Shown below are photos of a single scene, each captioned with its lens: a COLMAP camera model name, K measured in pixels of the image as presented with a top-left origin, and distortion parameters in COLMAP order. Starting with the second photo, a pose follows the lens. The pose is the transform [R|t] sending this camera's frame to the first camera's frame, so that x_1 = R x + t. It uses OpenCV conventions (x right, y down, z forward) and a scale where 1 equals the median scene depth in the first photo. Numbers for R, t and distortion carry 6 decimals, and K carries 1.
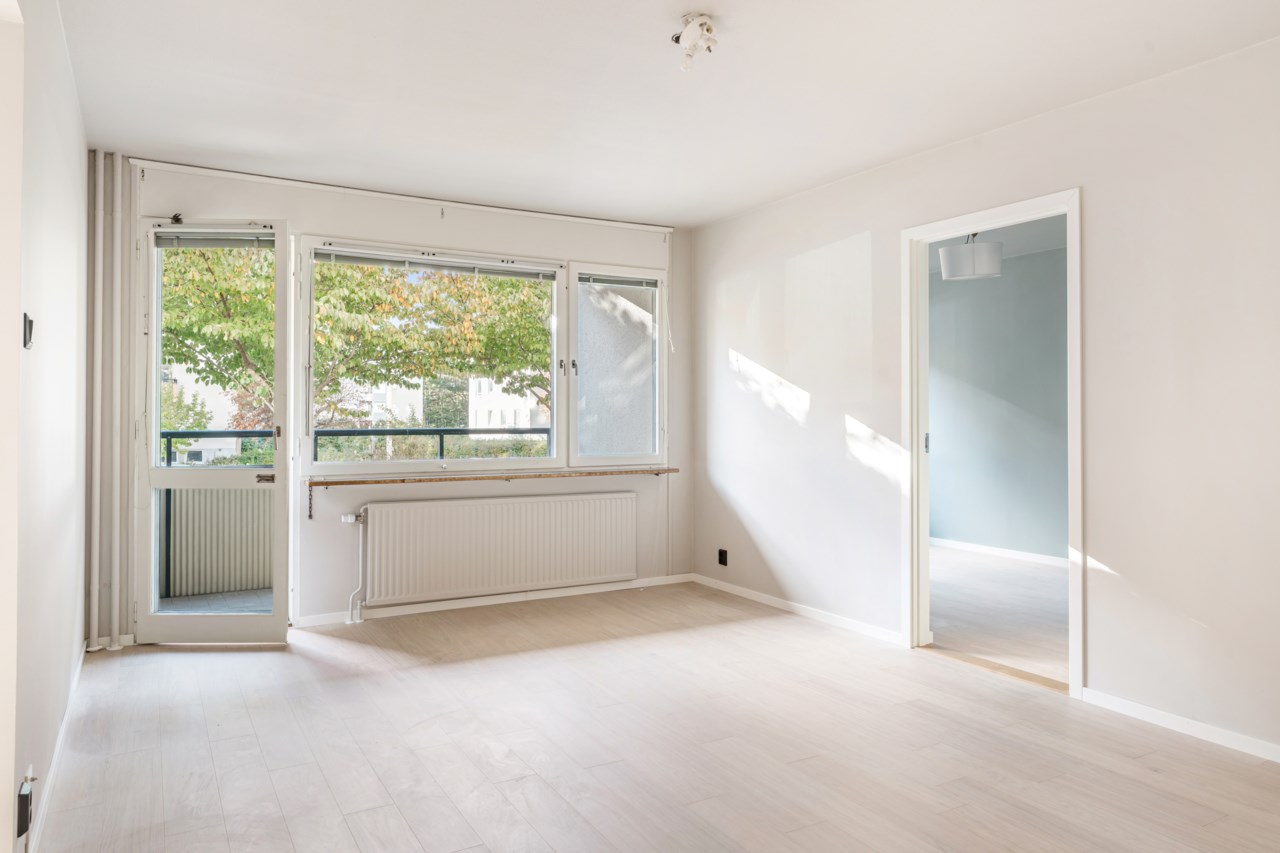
lens RADIAL K [[863.7, 0, 640.1], [0, 863.7, 405.9], [0, 0, 1]] dist [0.000086, 0.000512]
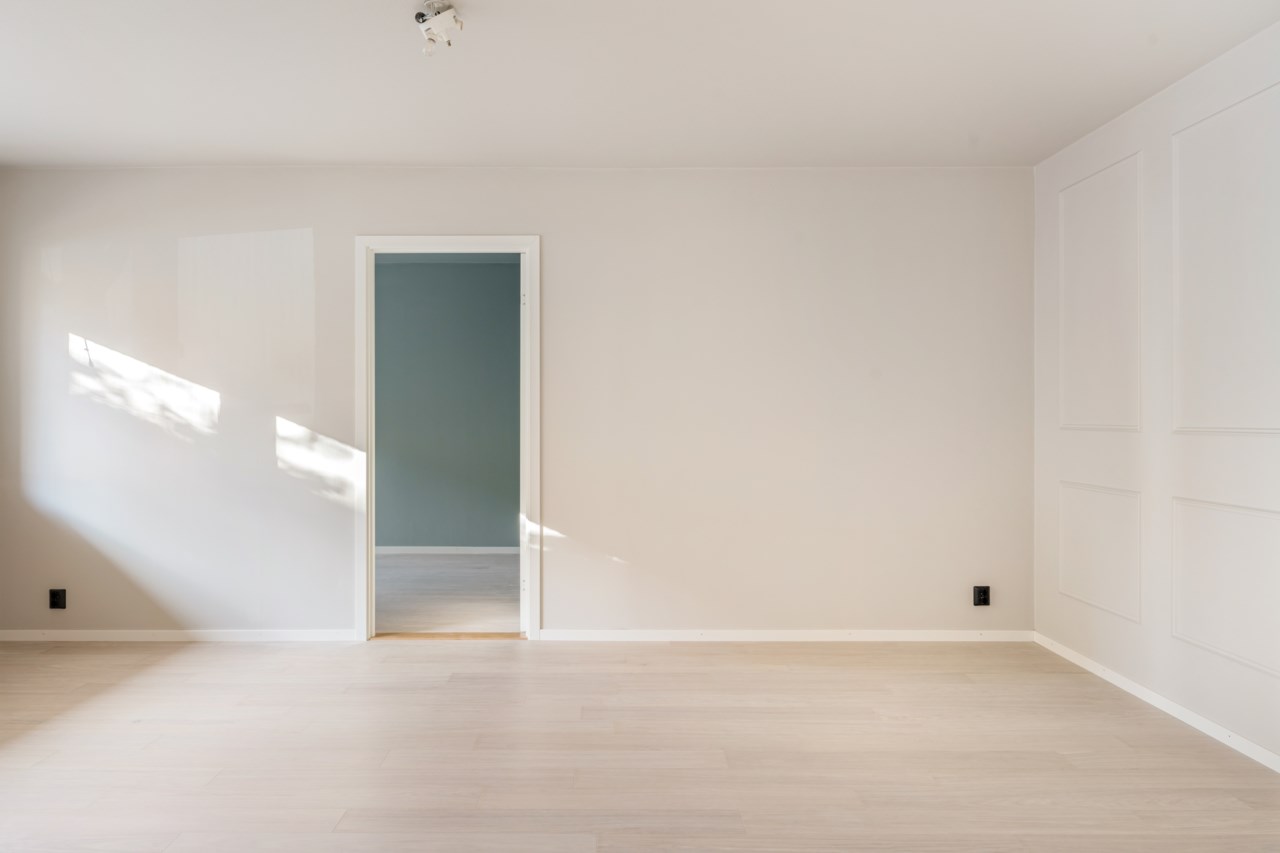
lens RADIAL K [[851.9, 0, 640.0], [0, 851.9, 426.5], [0, 0, 1]] dist [-0.000018, 0.000434]
pose [[0.498983, -0.016004, 0.866464, -0.399092], [-0.005326, 0.999754, 0.021532, -0.001577], [-0.866595, -0.015359, 0.498775, 0.200557]]
